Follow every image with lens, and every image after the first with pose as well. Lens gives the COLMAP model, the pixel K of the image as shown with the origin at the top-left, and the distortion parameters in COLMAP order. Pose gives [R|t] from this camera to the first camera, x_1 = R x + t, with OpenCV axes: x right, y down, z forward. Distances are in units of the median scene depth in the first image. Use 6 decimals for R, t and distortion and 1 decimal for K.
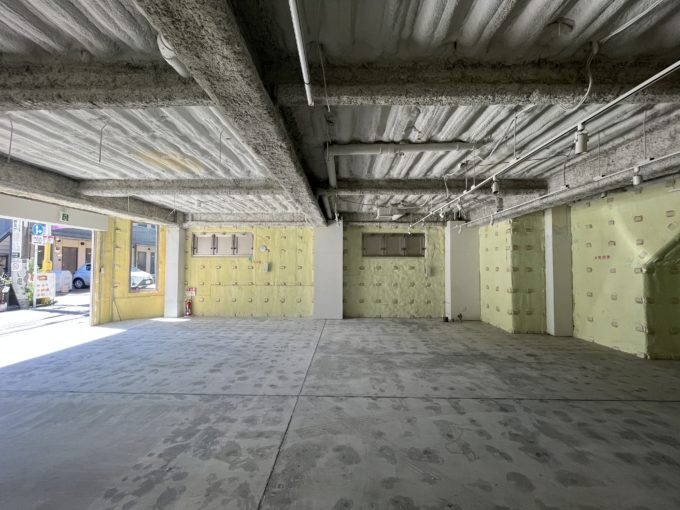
lens RADIAL K [[275.9, 0, 337.9], [0, 275.9, 256.1], [0, 0, 1]] dist [-0.002926, 0.000433]
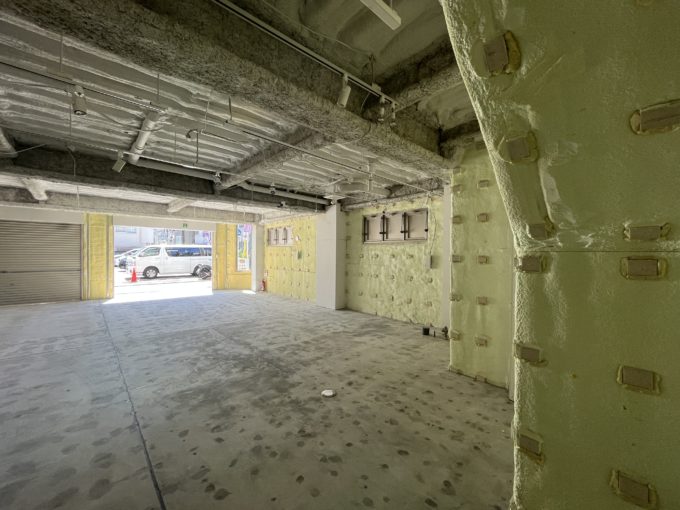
lens RADIAL K [[275.9, 0, 338.6], [0, 275.9, 254.2], [0, 0, 1]] dist [-0.002926, 0.000433]
pose [[0.696922, 0.002044, -0.717144, 1.113493], [0.019848, 0.999558, 0.022137, 0.027271], [0.716872, -0.029662, 0.696573, 0.560762]]
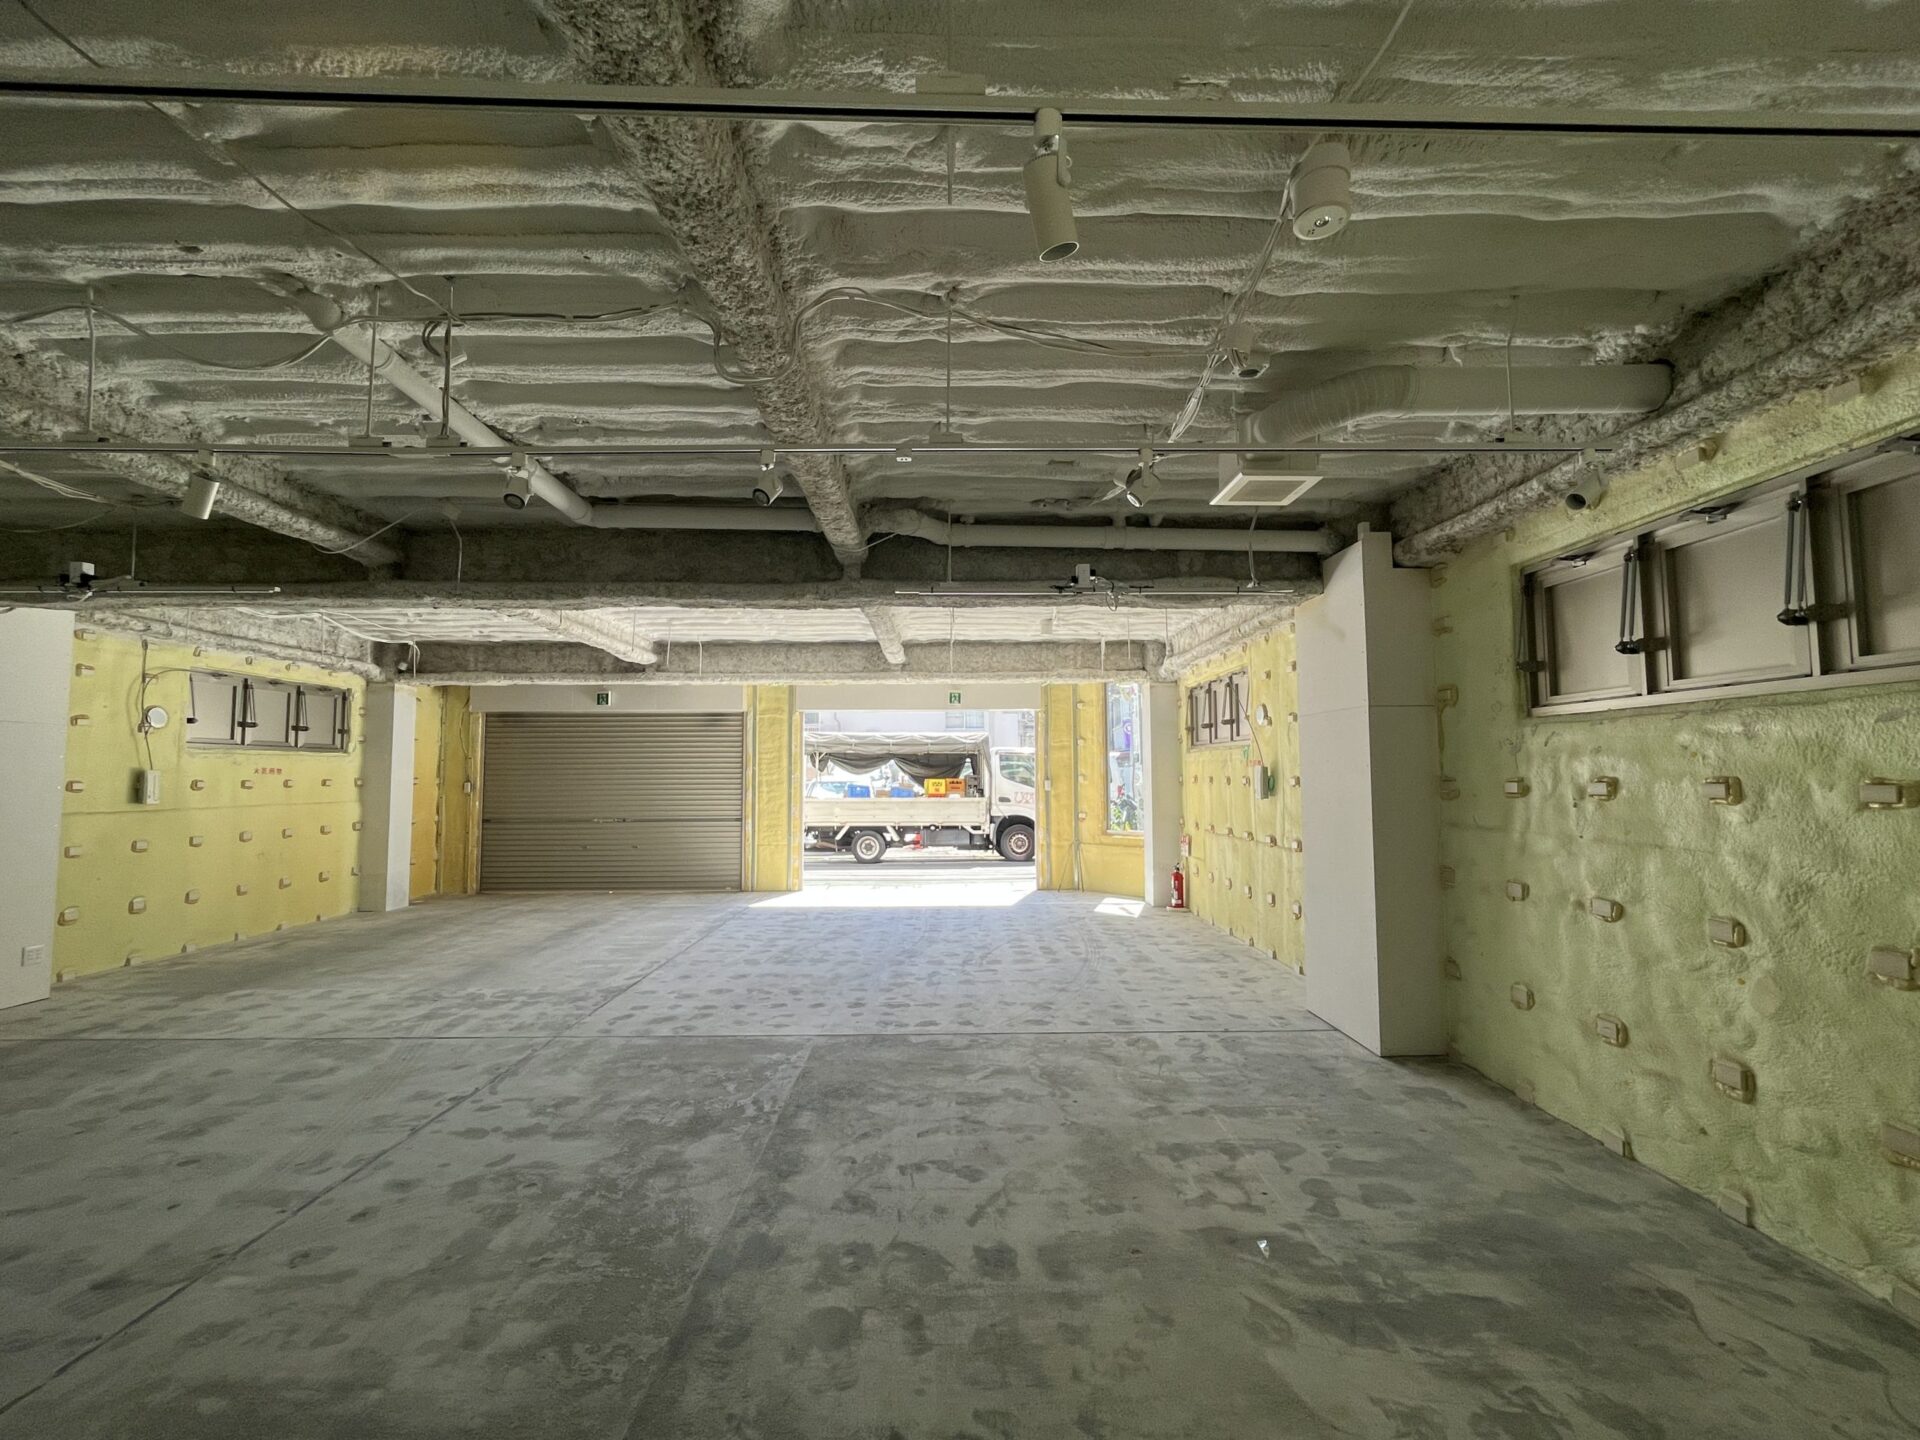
lens RADIAL K [[779.0, 0, 959.7], [0, 779.0, 724.2], [0, 0, 1]] dist [-0.002926, 0.000433]
pose [[0.043460, -0.067870, -0.996747, 0.875018], [0.039086, 0.997042, -0.066185, 0.039836], [0.998290, -0.036083, 0.045984, 1.100157]]
